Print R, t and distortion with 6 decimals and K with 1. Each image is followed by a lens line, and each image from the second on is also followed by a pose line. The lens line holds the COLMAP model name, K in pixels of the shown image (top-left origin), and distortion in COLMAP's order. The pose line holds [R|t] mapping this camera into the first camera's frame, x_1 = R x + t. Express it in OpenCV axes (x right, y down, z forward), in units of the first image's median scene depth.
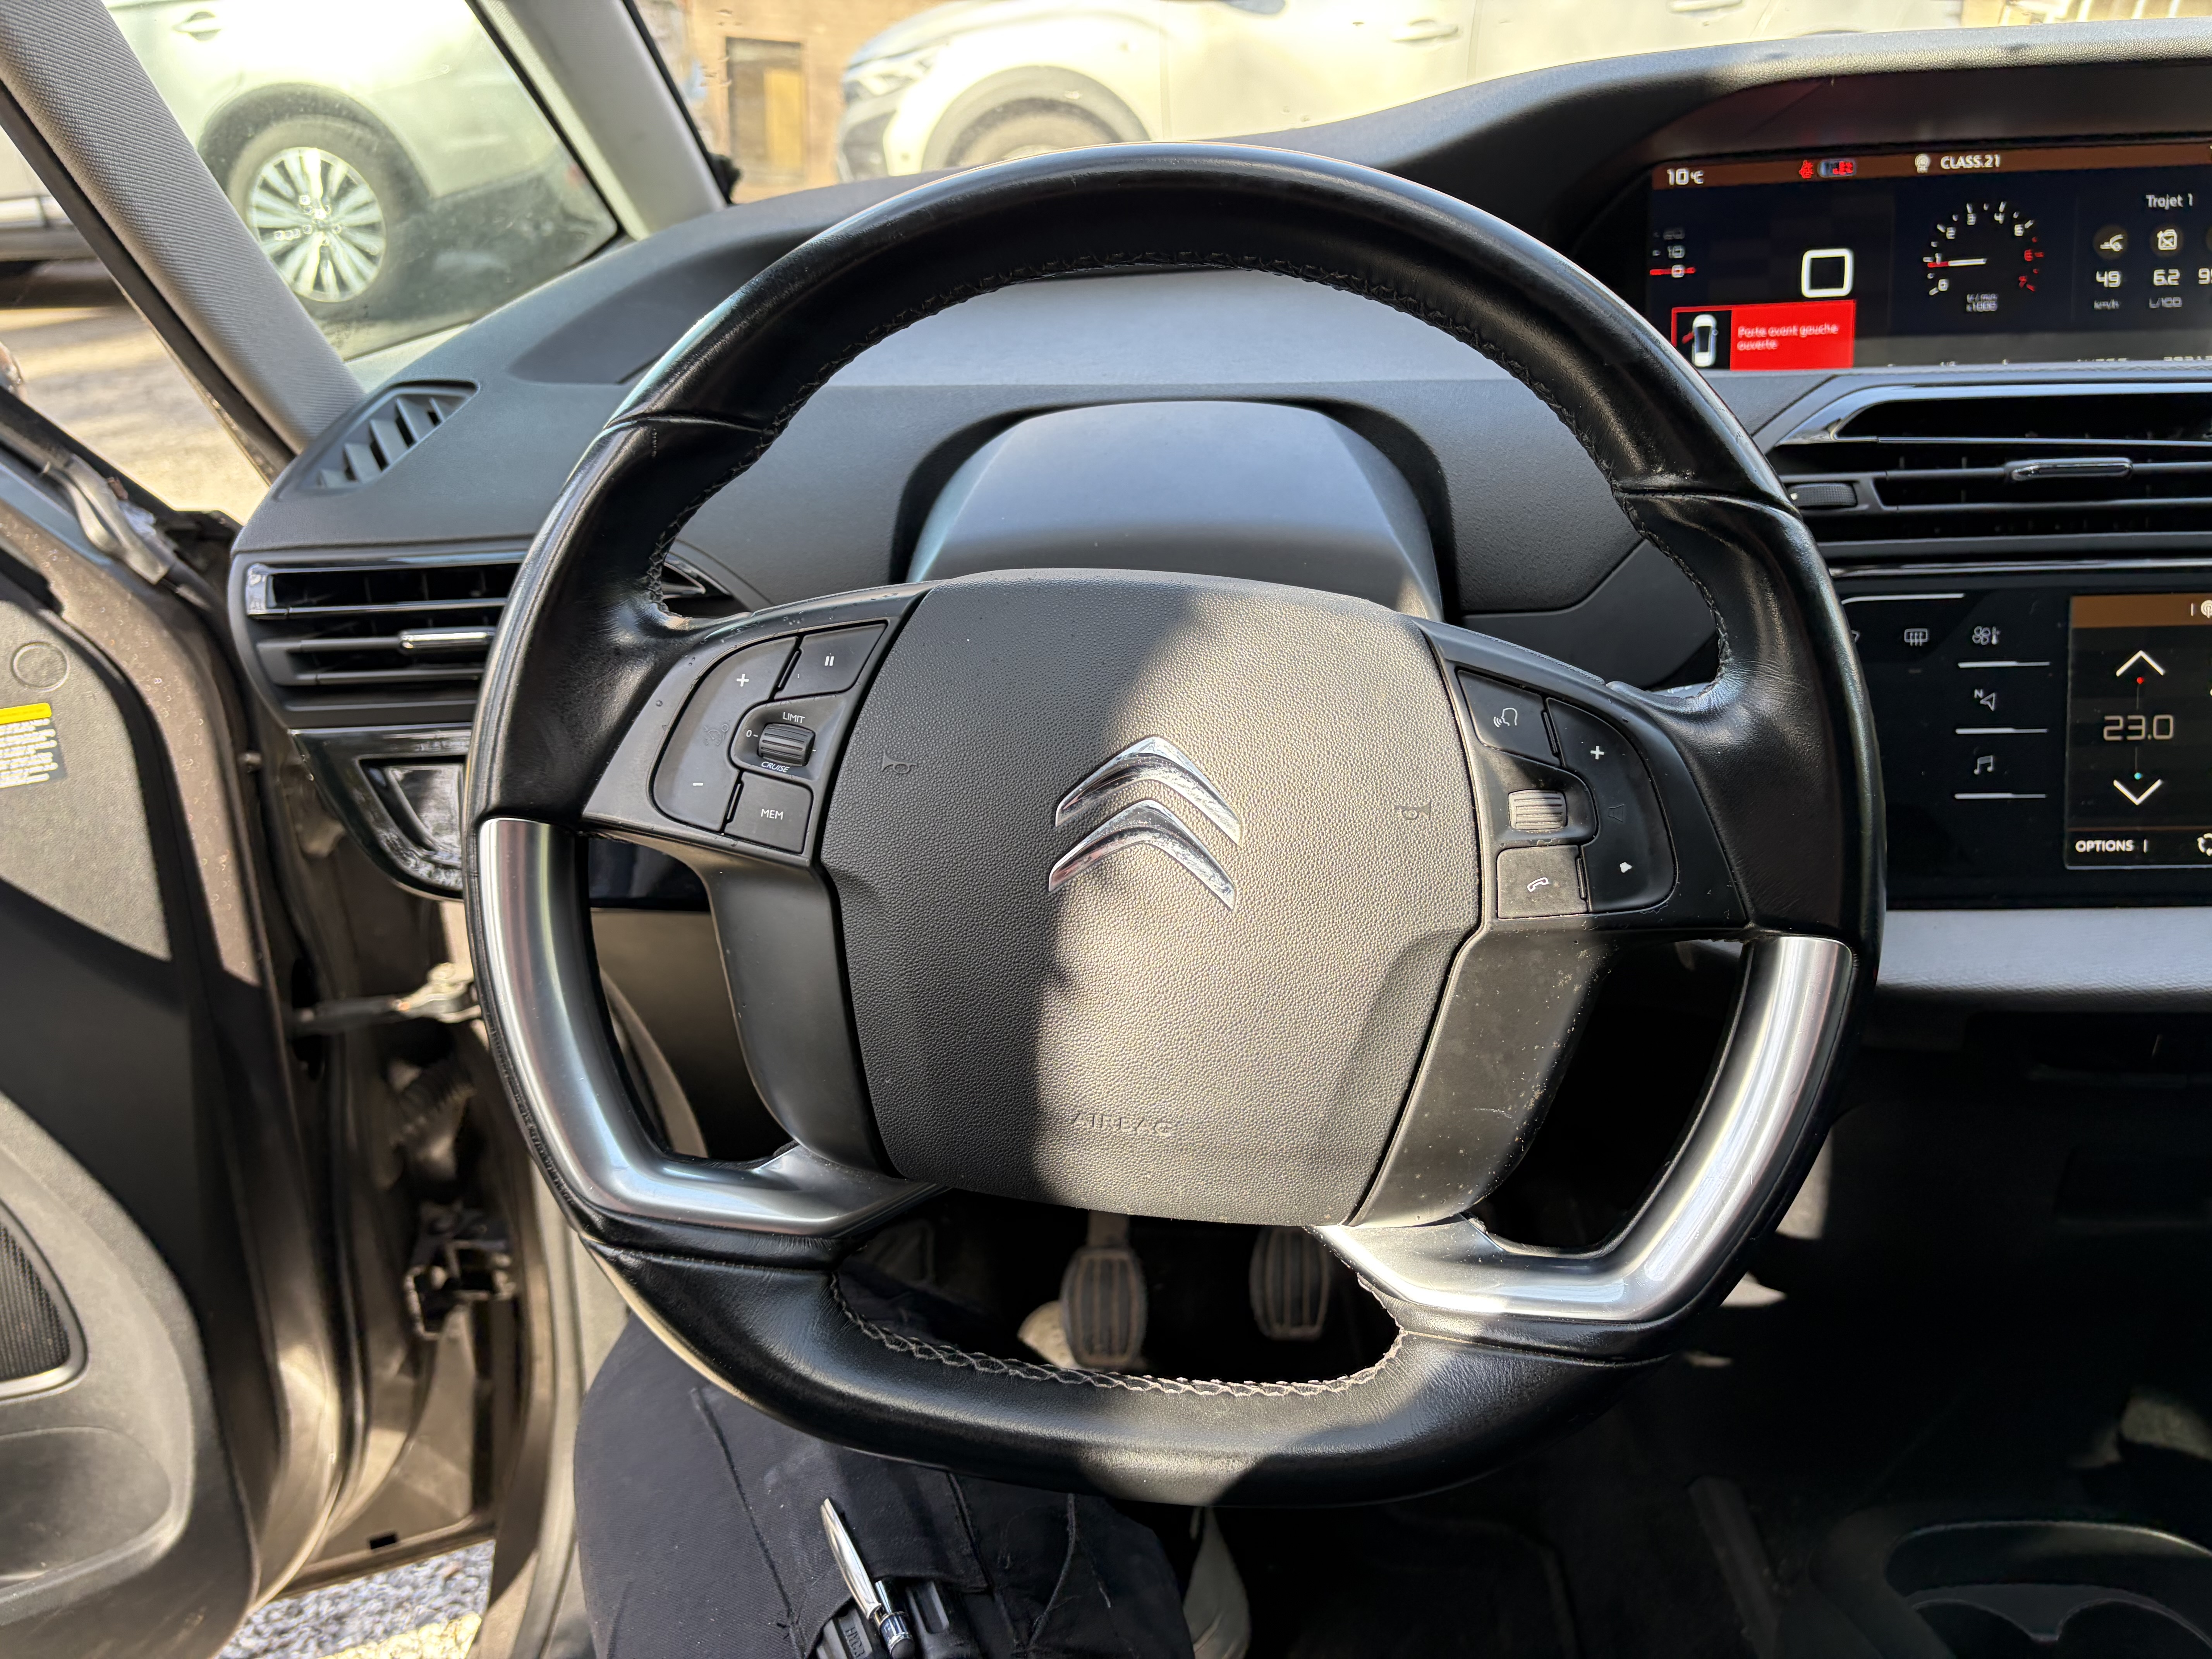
lens RADIAL K [[1671.6, 0, 1082.7], [0, 1671.6, 830.0], [0, 0, 1]] dist [0.033212, -0.057453]
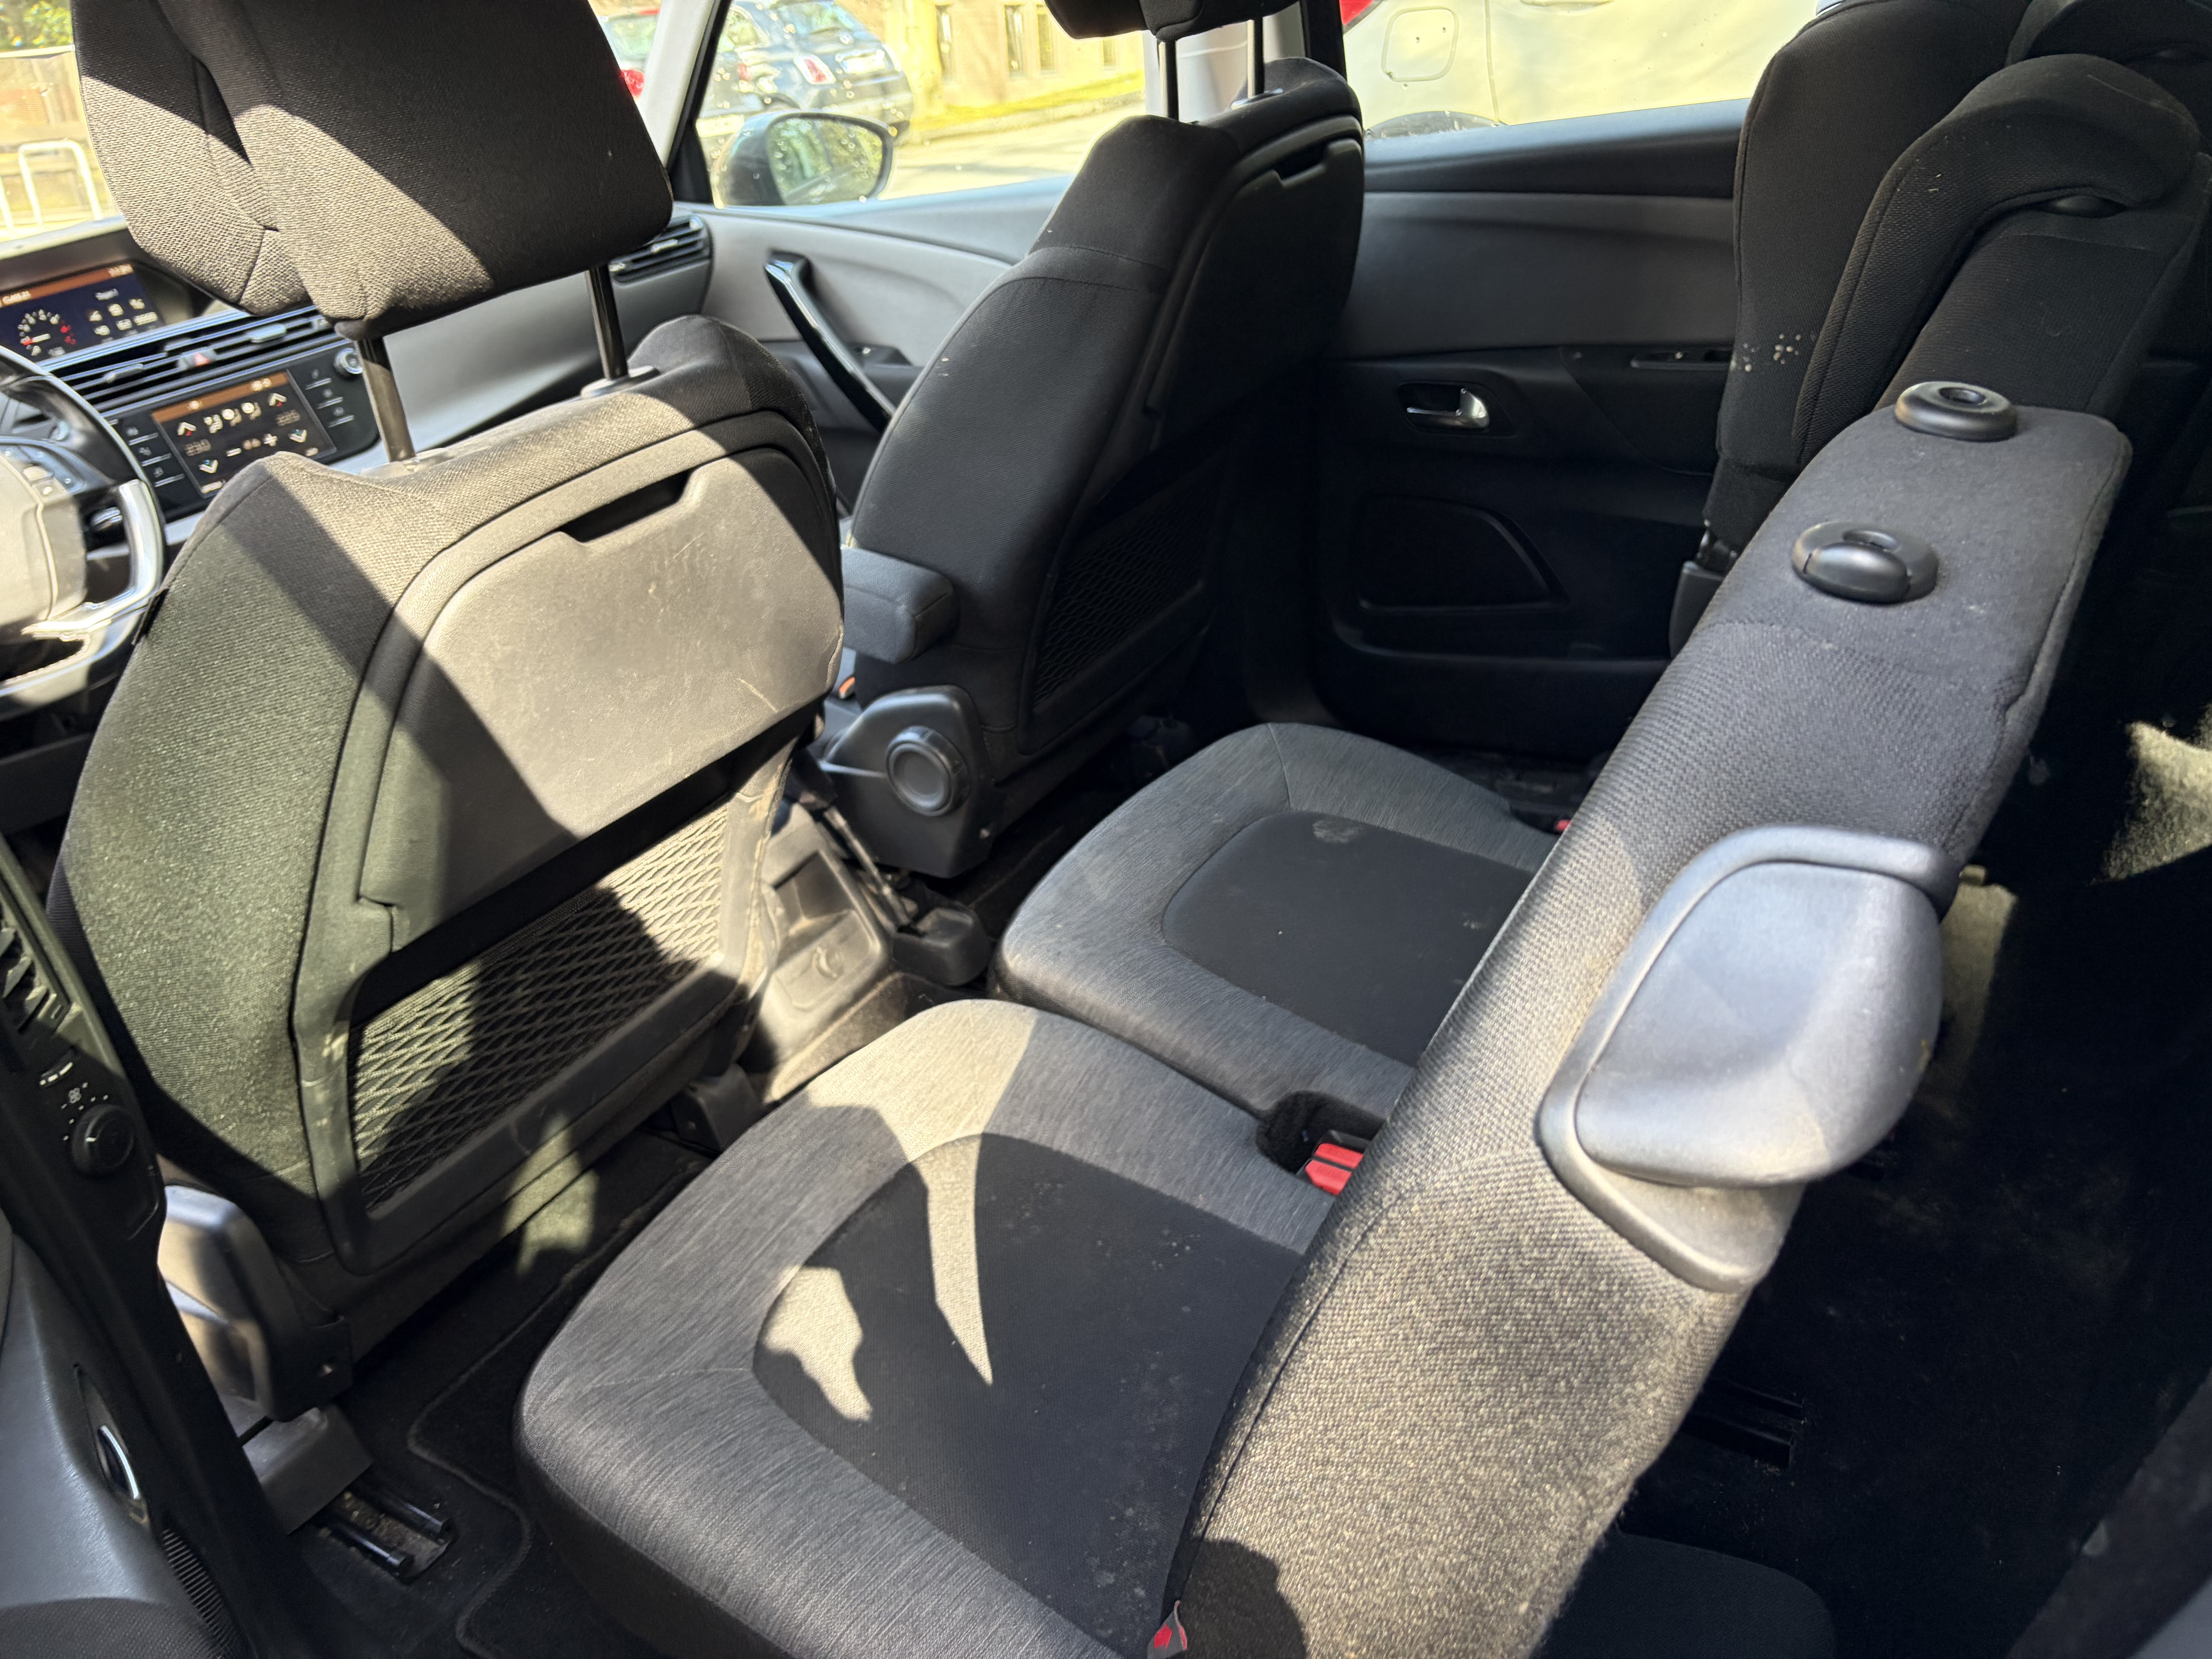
lens RADIAL K [[1671.6, 0, 1082.7], [0, 1671.6, 830.0], [0, 0, 1]] dist [0.033212, -0.057453]
pose [[0.475649, -0.423580, 0.770933, -0.810895], [0.495423, 0.853200, 0.163115, 0.543771], [-0.726853, 0.304352, 0.615674, -1.186576]]
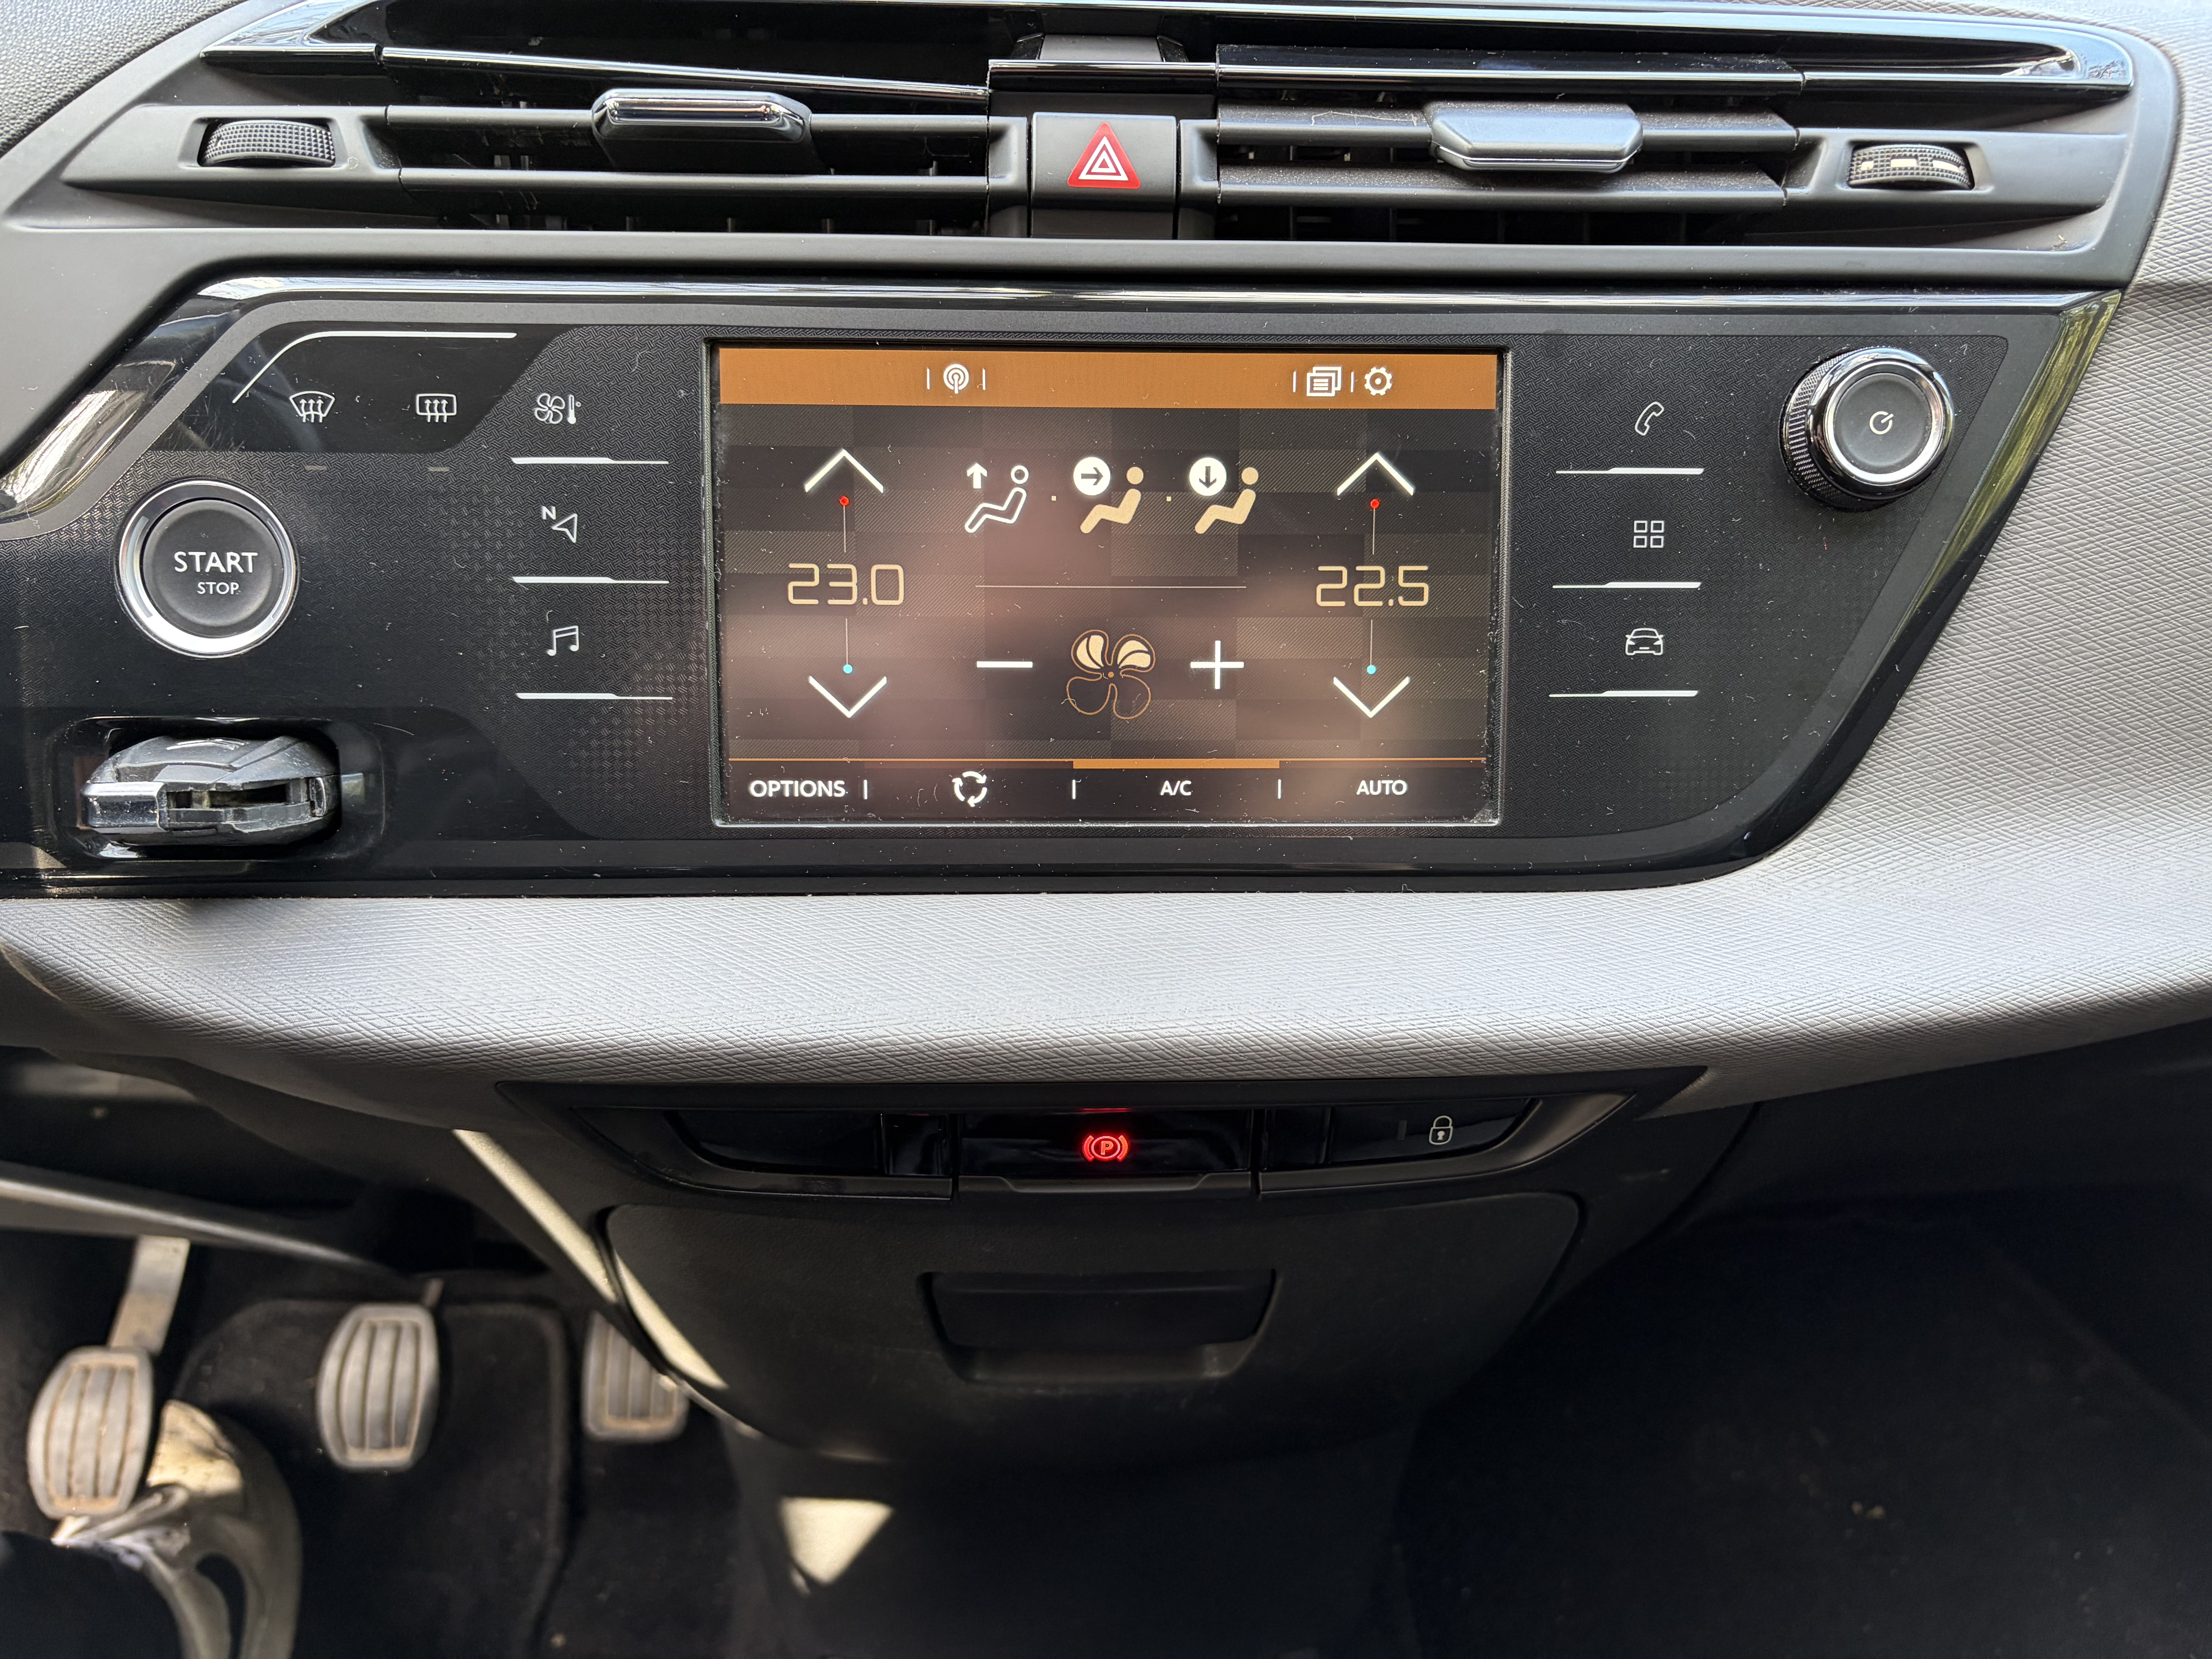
lens RADIAL K [[1671.6, 0, 1082.7], [0, 1671.6, 830.0], [0, 0, 1]] dist [0.033212, -0.057453]
pose [[0.991095, 0.014582, 0.132358, 0.428566], [-0.015624, 0.999855, 0.006842, 0.012508], [-0.132239, -0.008849, 0.991178, 0.280116]]
